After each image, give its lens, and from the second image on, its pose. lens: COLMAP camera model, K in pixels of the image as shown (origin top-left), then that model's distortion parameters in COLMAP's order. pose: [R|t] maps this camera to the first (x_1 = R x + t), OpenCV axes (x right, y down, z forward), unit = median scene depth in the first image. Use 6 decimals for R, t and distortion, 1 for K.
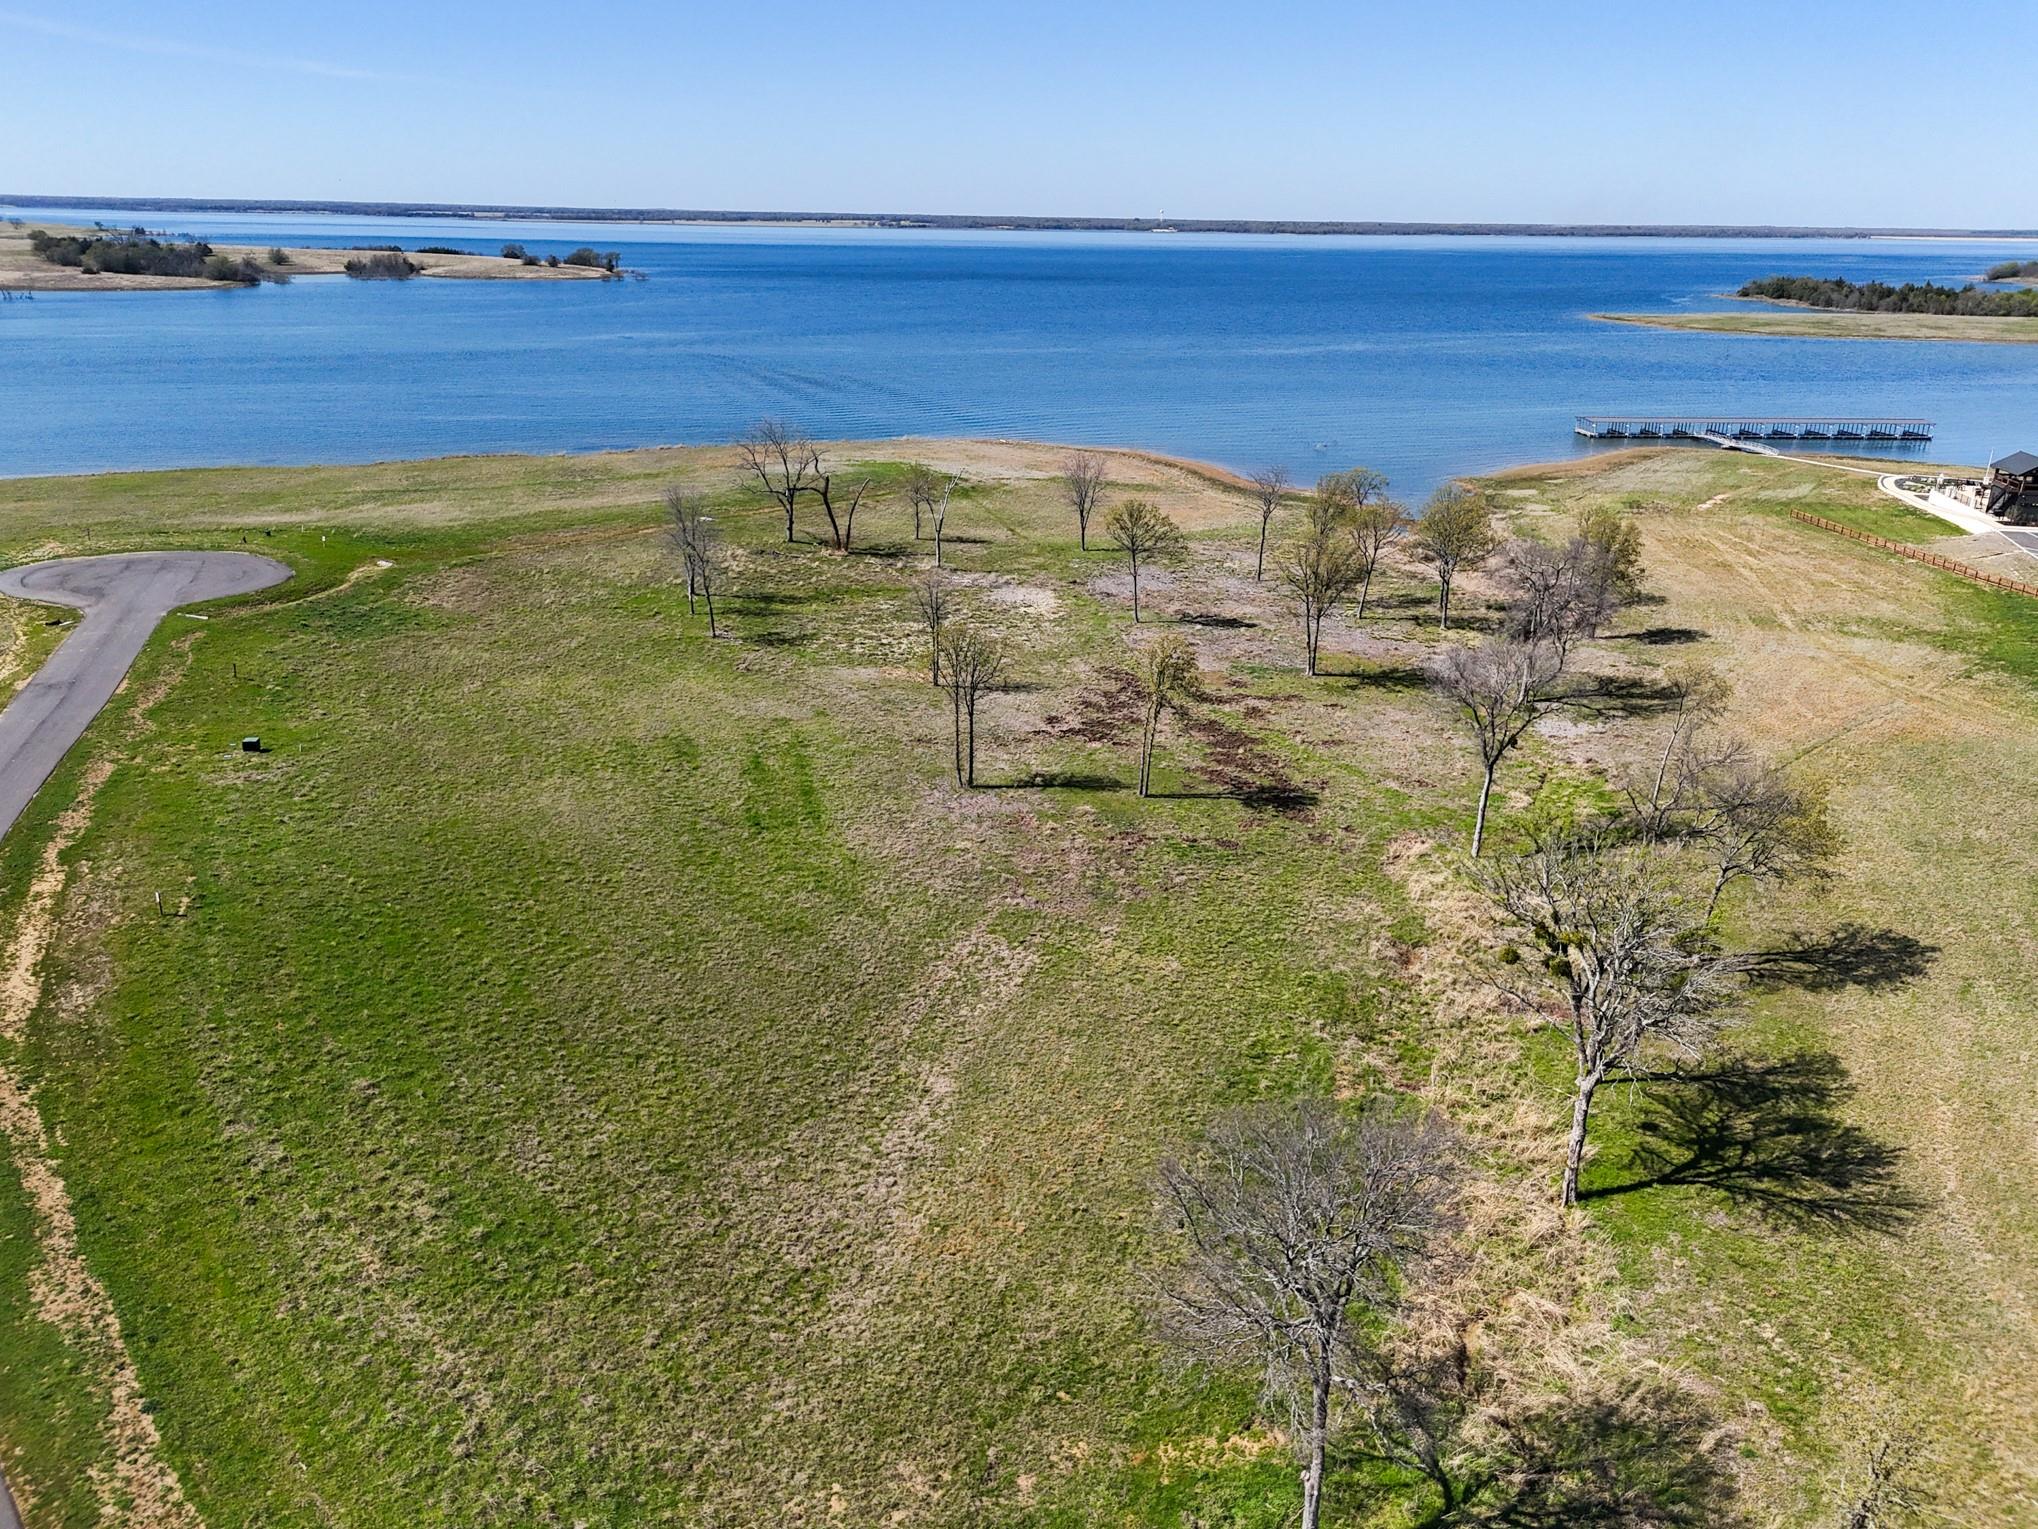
lens RADIAL K [[1497.7, 0, 1020.9], [0, 1497.7, 768.7], [0, 0, 1]] dist [0.064332, -0.063072]
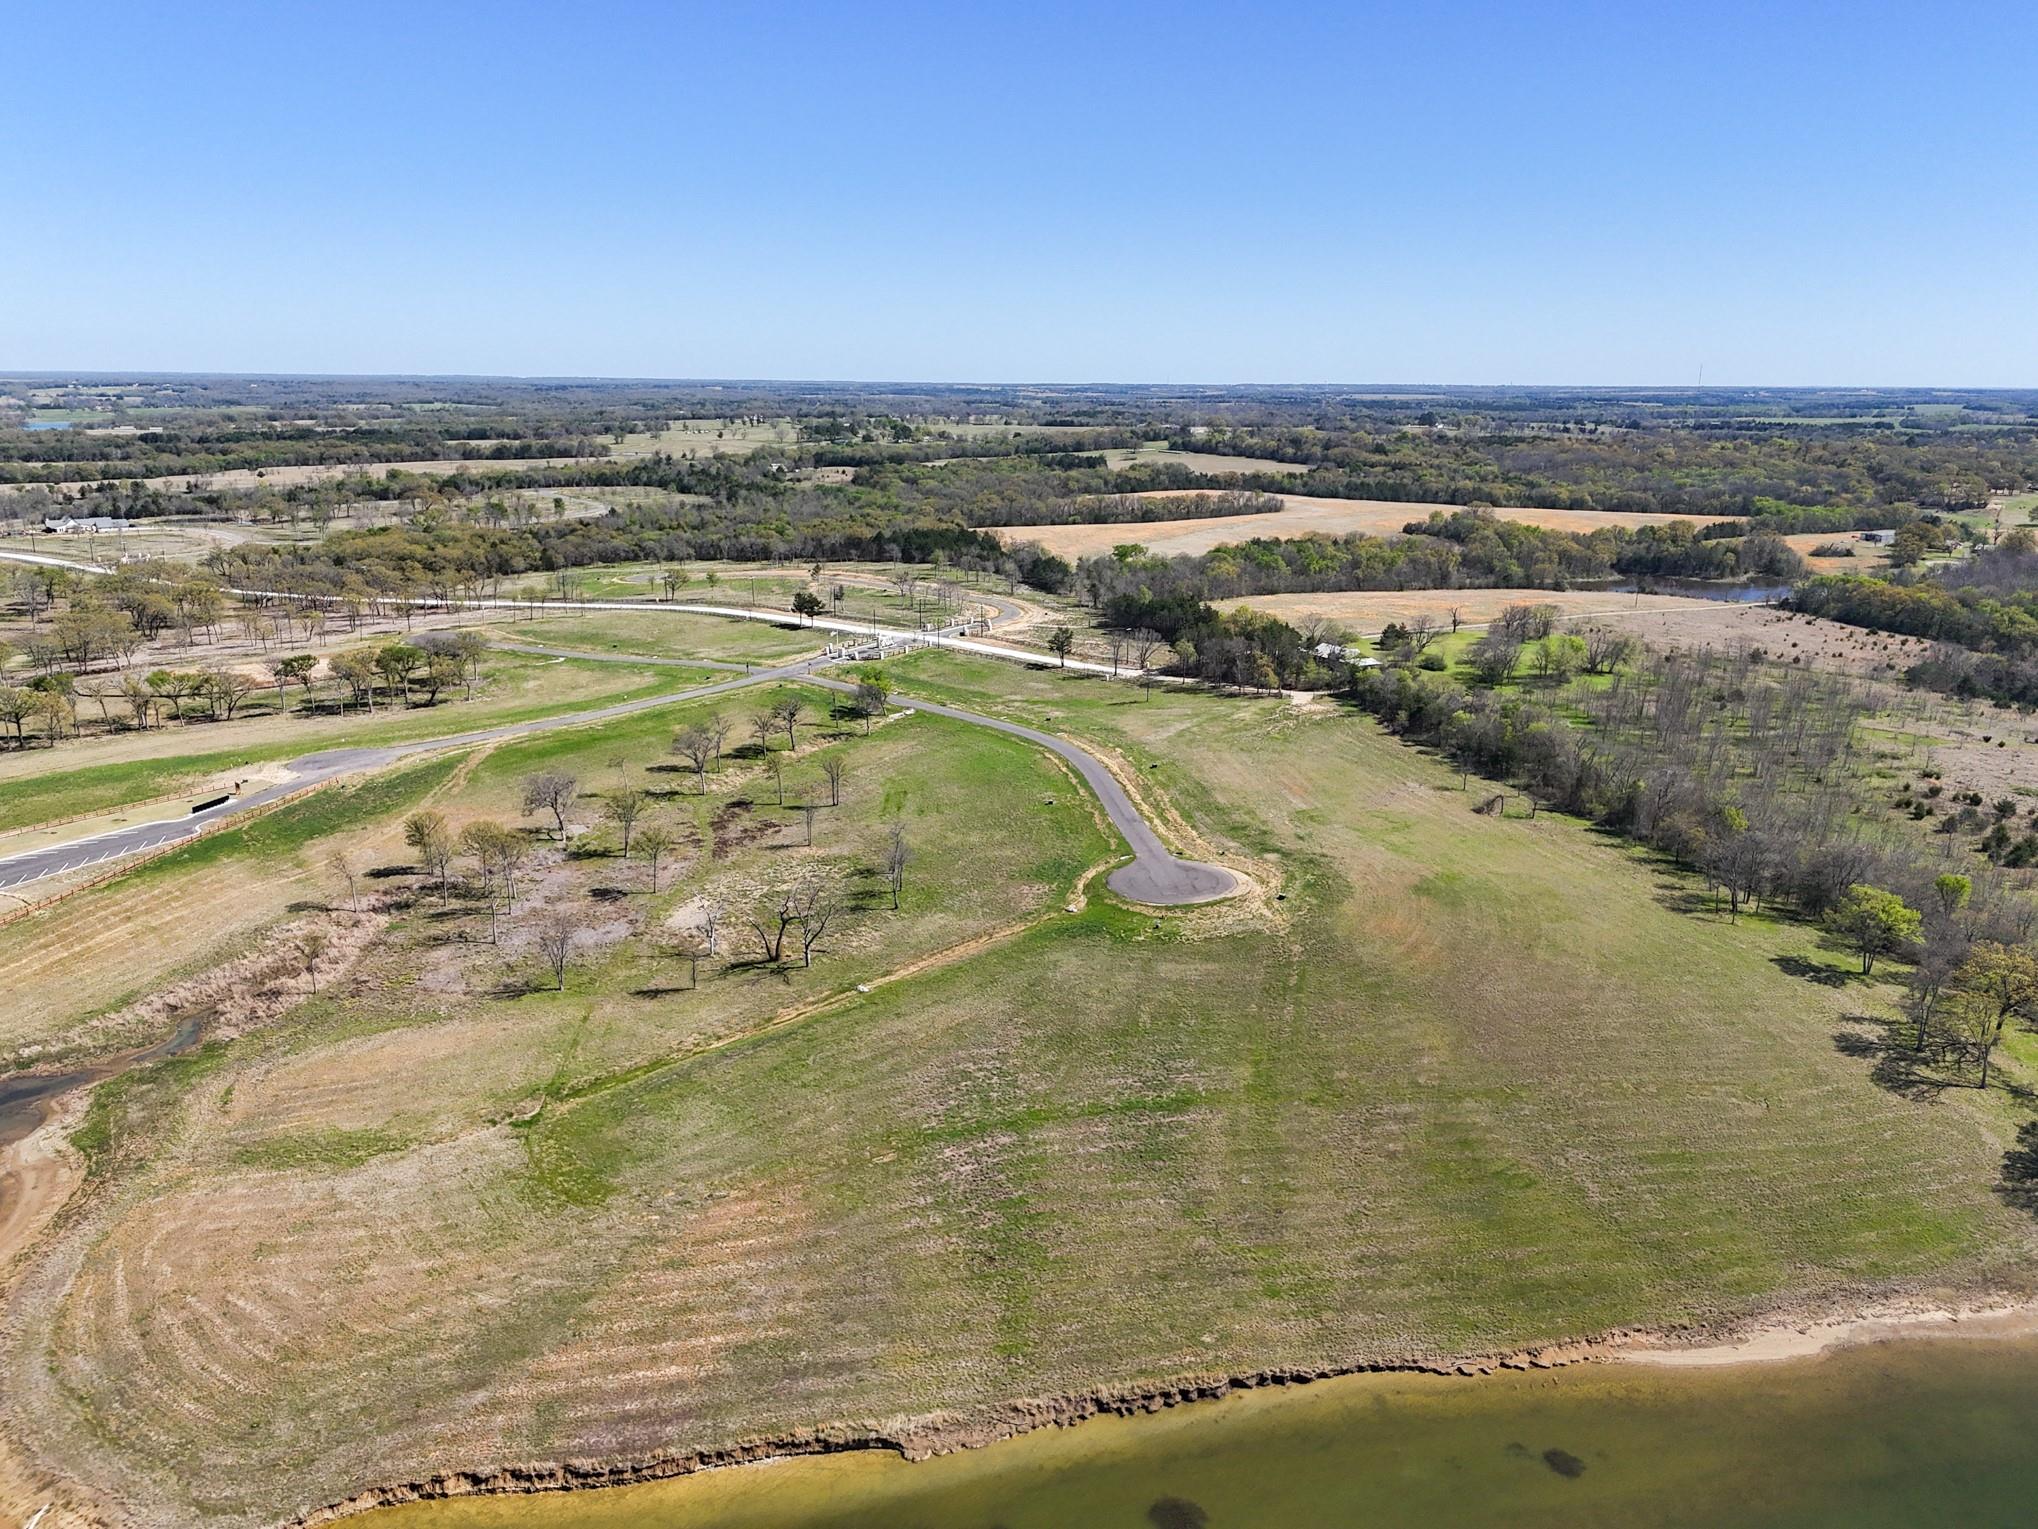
lens RADIAL K [[1497.7, 0, 1022.5], [0, 1497.7, 774.5], [0, 0, 1]] dist [0.064332, -0.063072]
pose [[-0.978681, -0.074665, 0.191333, -0.586336], [0.048588, 0.820969, 0.568902, -1.041837], [-0.199556, 0.566070, -0.799839, 1.958426]]
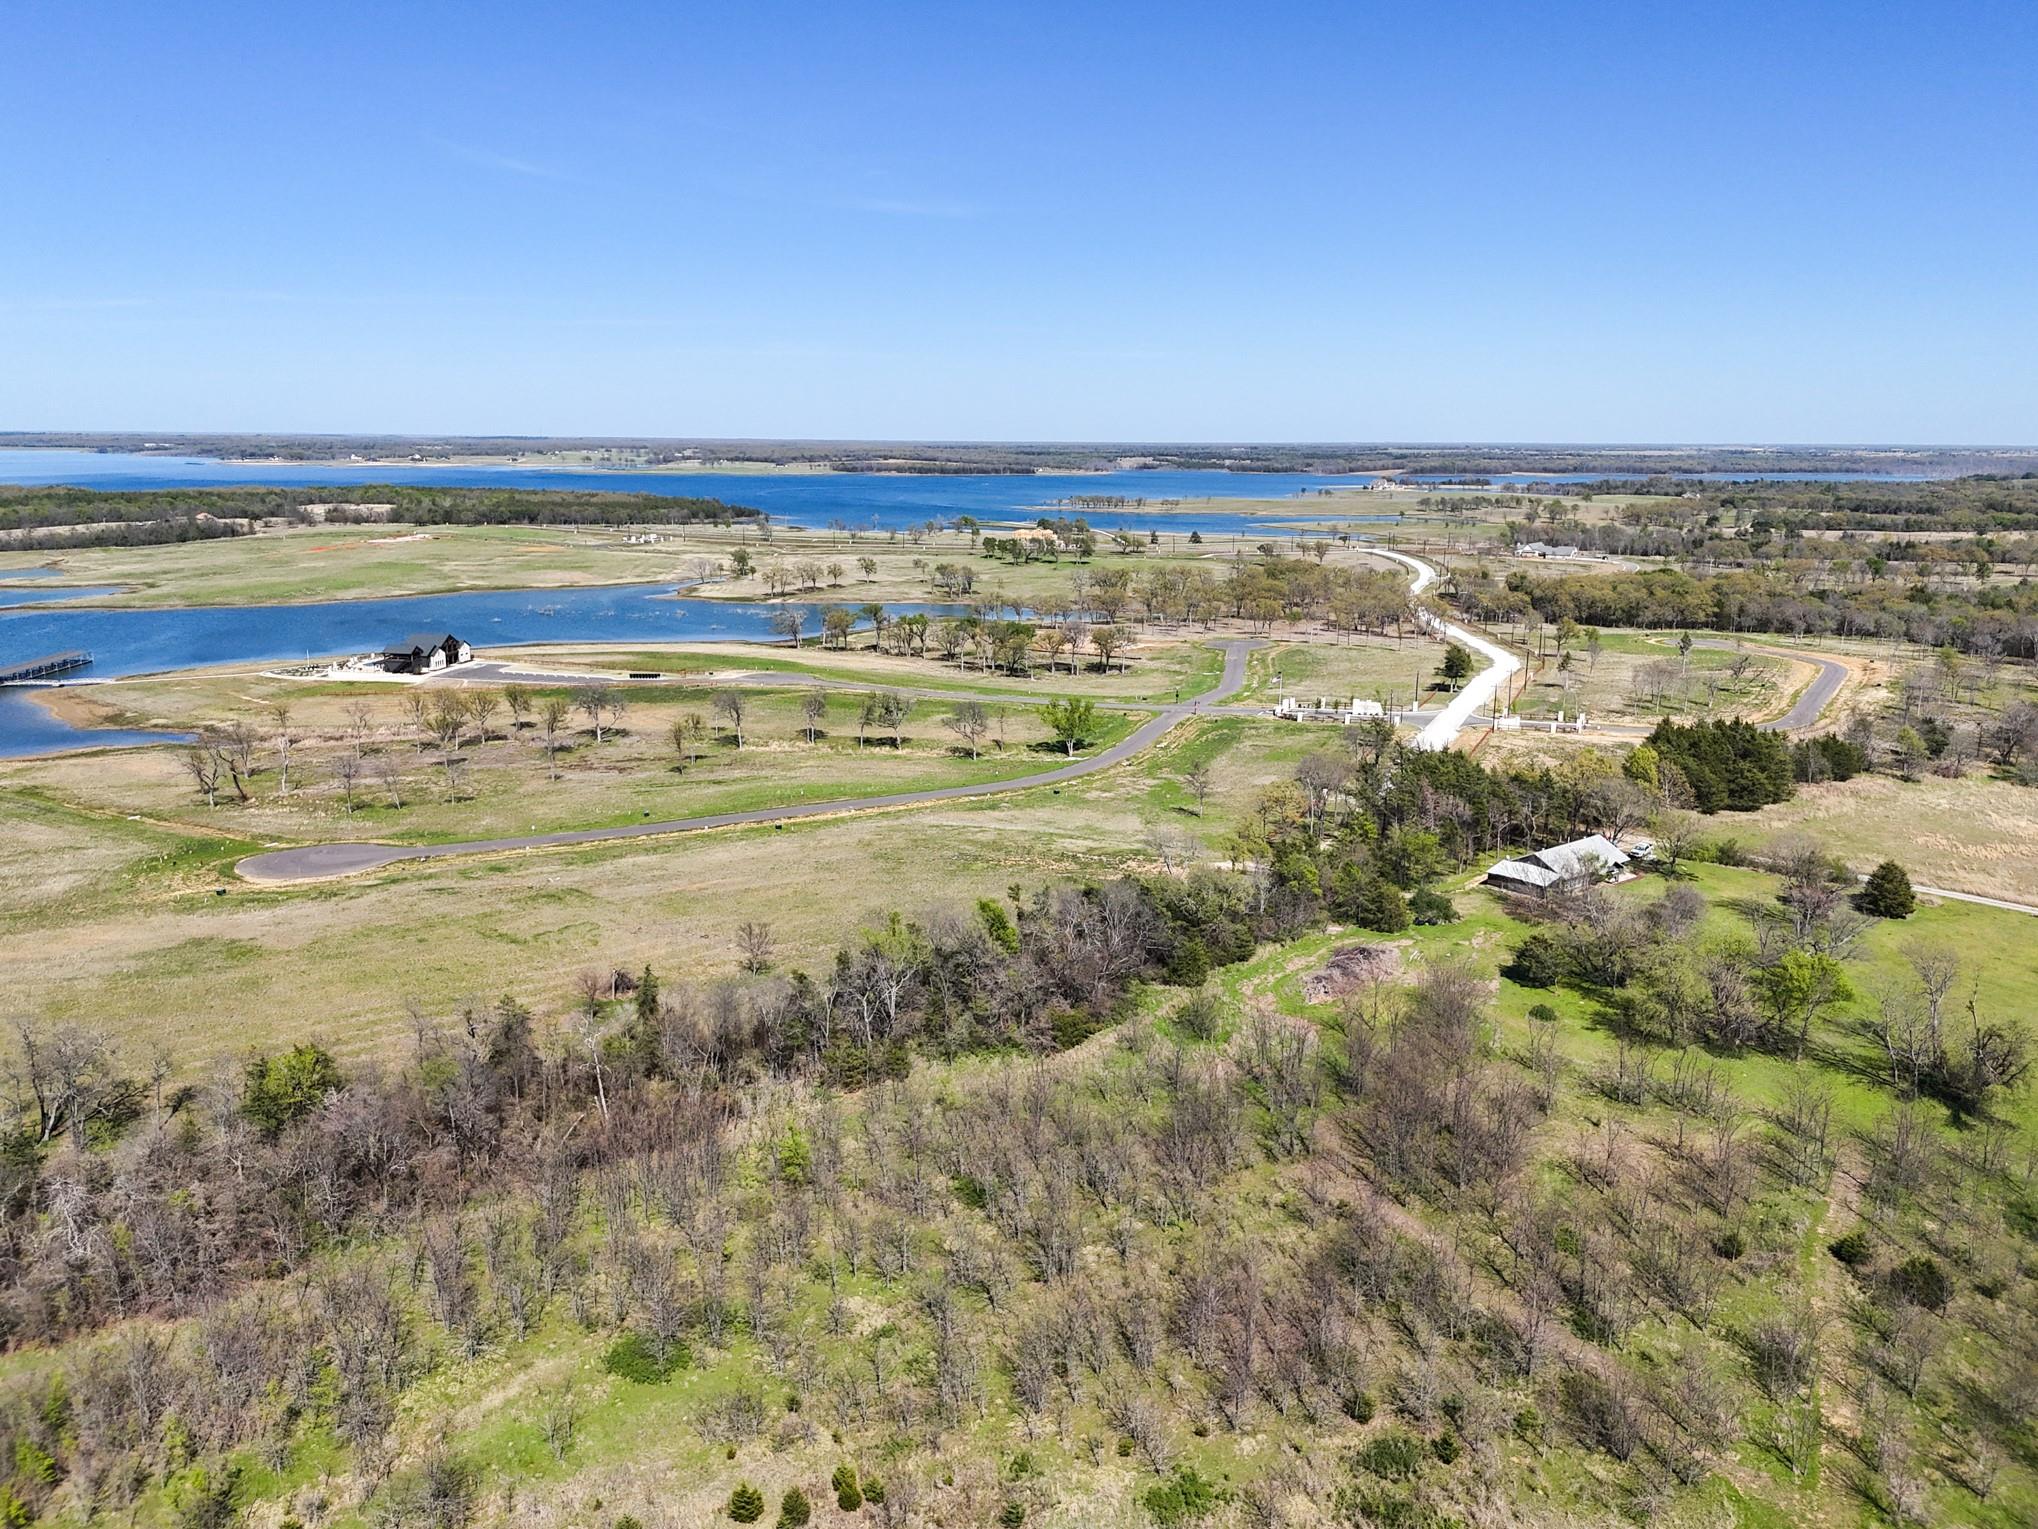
lens RADIAL K [[1497.7, 0, 1024.7], [0, 1497.7, 776.8], [0, 0, 1]] dist [0.064332, -0.063072]
pose [[-0.034689, -0.236755, 0.970950, -1.788066], [0.335940, 0.912240, 0.234441, -0.275375], [-0.941245, 0.334313, 0.047891, 0.105340]]
